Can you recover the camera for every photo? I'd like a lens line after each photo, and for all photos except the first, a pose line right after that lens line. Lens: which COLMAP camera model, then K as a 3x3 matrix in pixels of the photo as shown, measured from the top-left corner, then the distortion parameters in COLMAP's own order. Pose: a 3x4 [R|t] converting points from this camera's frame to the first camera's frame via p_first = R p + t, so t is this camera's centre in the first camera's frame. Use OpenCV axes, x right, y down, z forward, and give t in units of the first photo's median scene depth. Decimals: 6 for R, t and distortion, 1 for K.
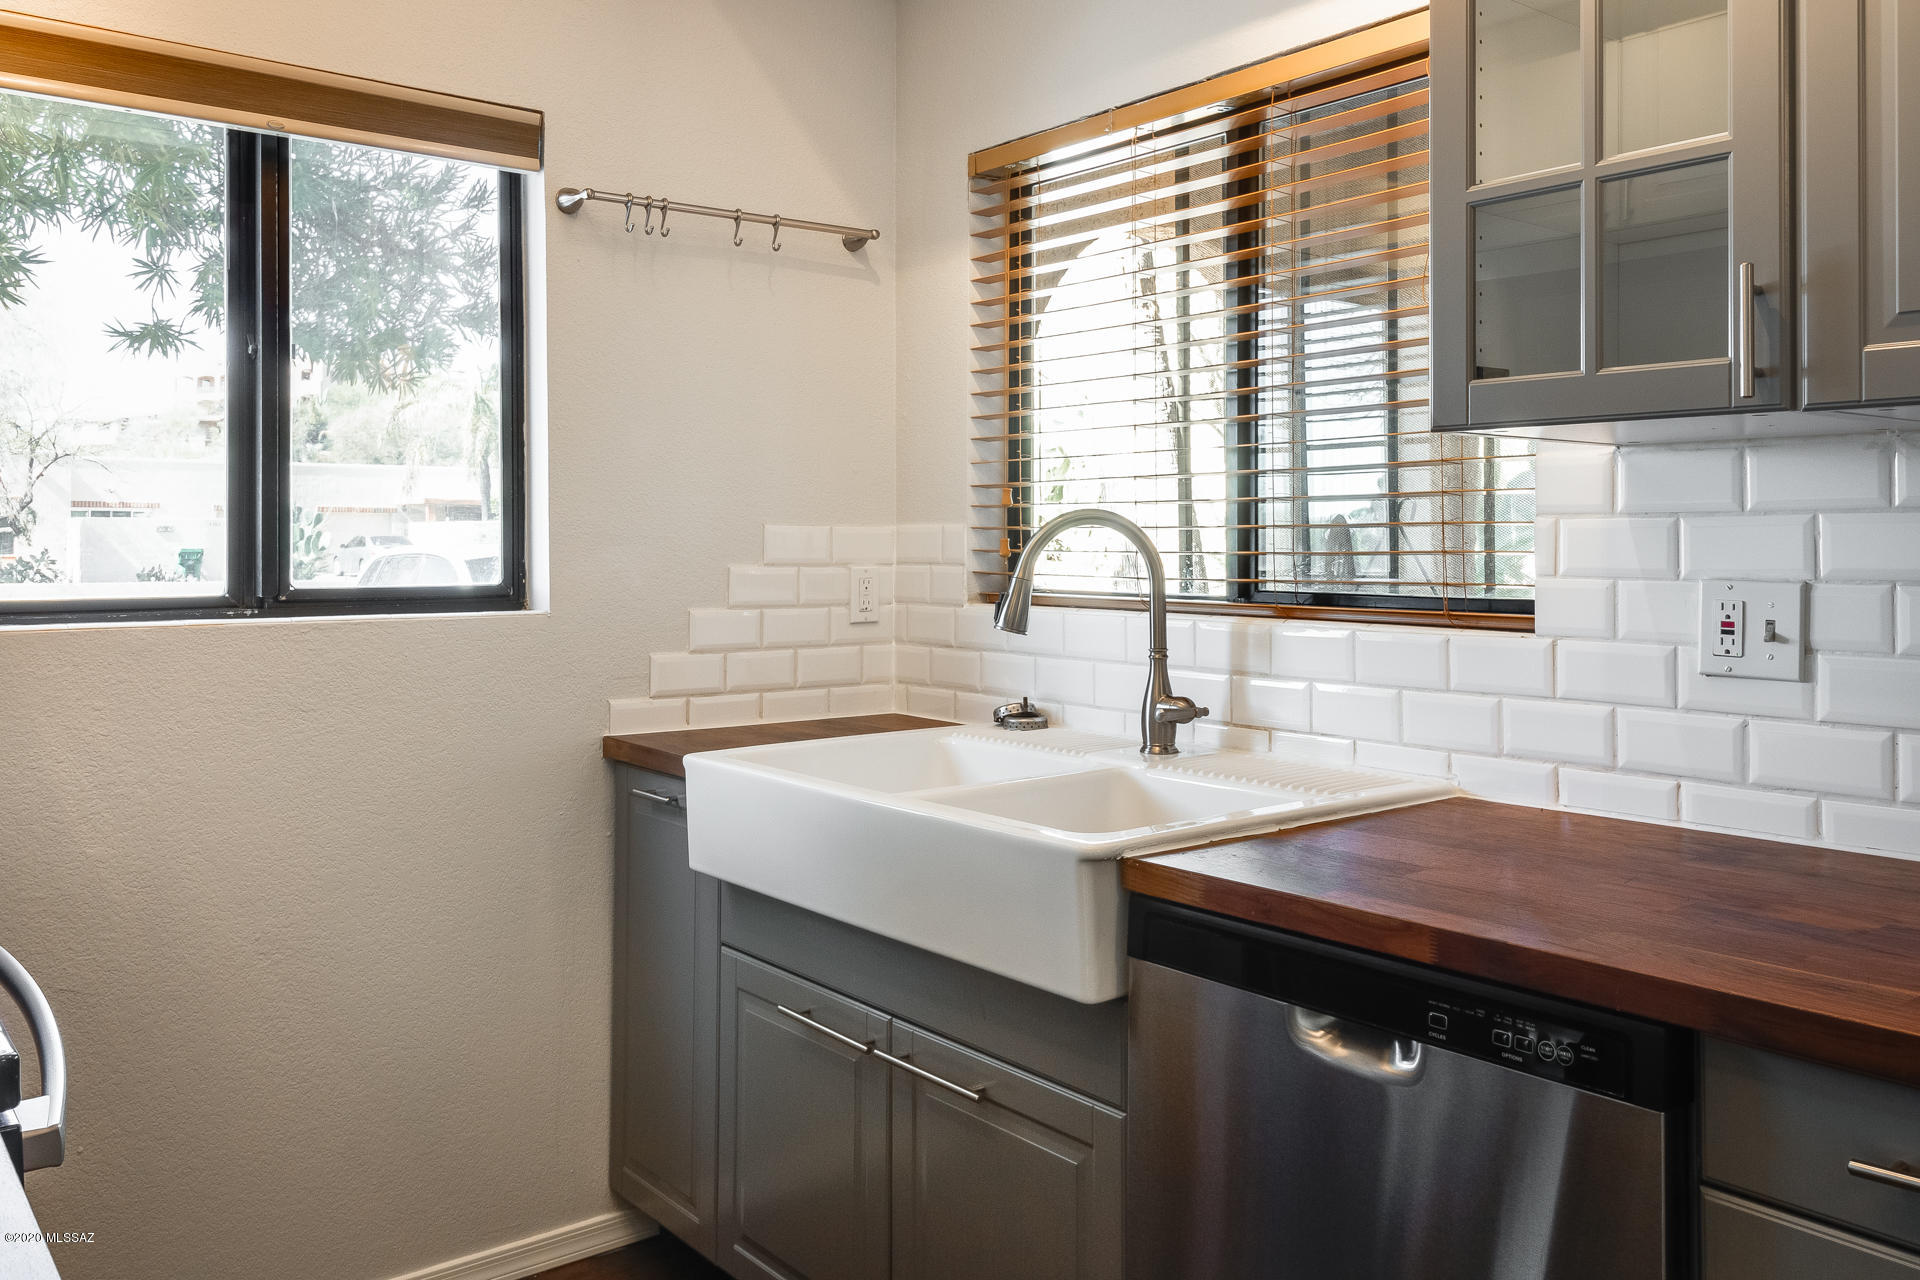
lens RADIAL K [[1514.3, 0, 955.9], [0, 1514.3, 520.8], [0, 0, 1]] dist [0.007603, 0.000454]
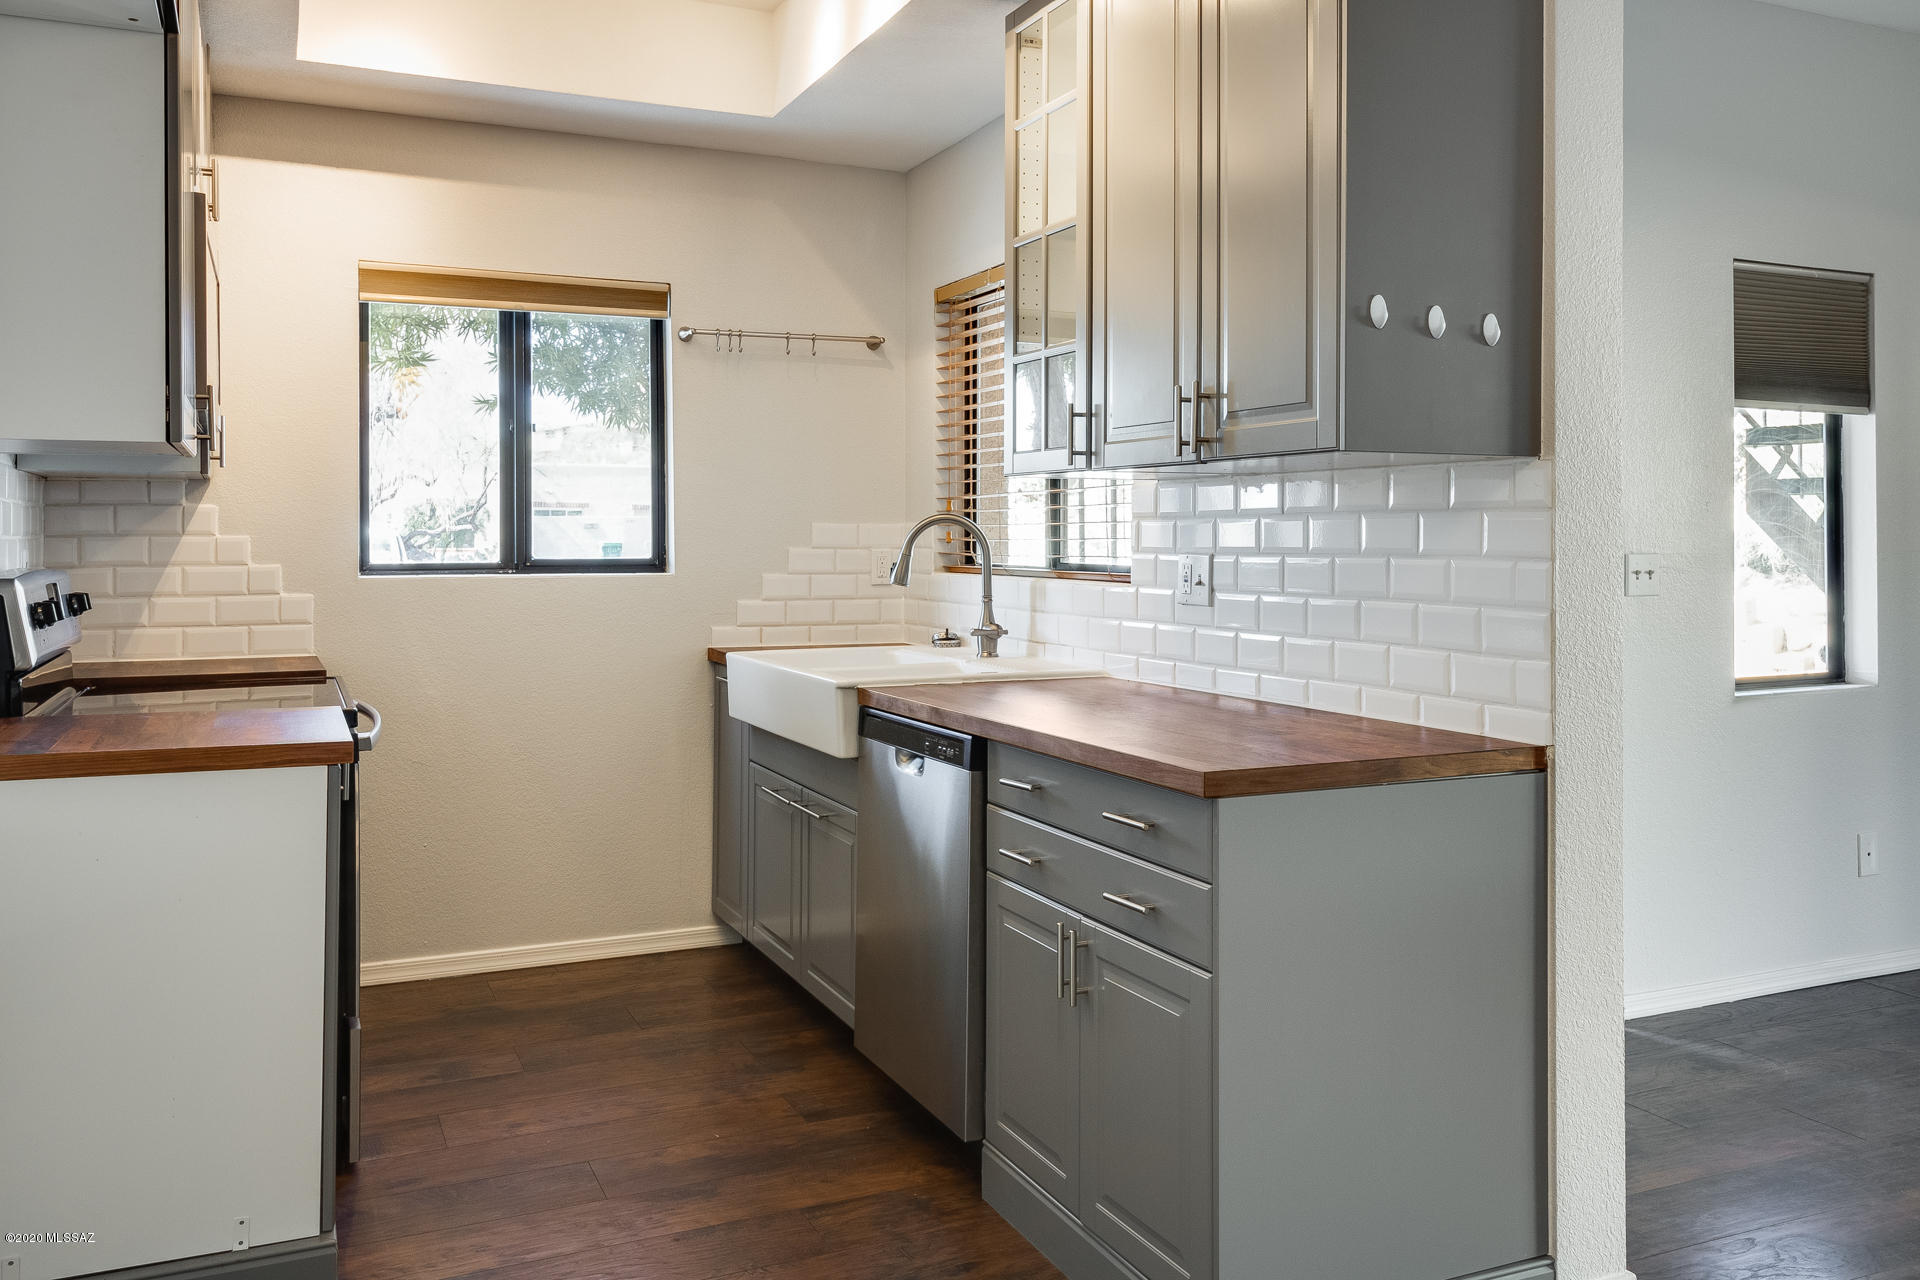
lens RADIAL K [[1515.6, 0, 963.6], [0, 1515.6, 539.2], [0, 0, 1]] dist [0.012329, -0.006607]
pose [[0.969357, 0.001212, -0.245653, 0.465060], [0.002346, 0.999897, 0.014192, -0.003019], [0.245645, -0.014334, 0.969254, -0.580343]]
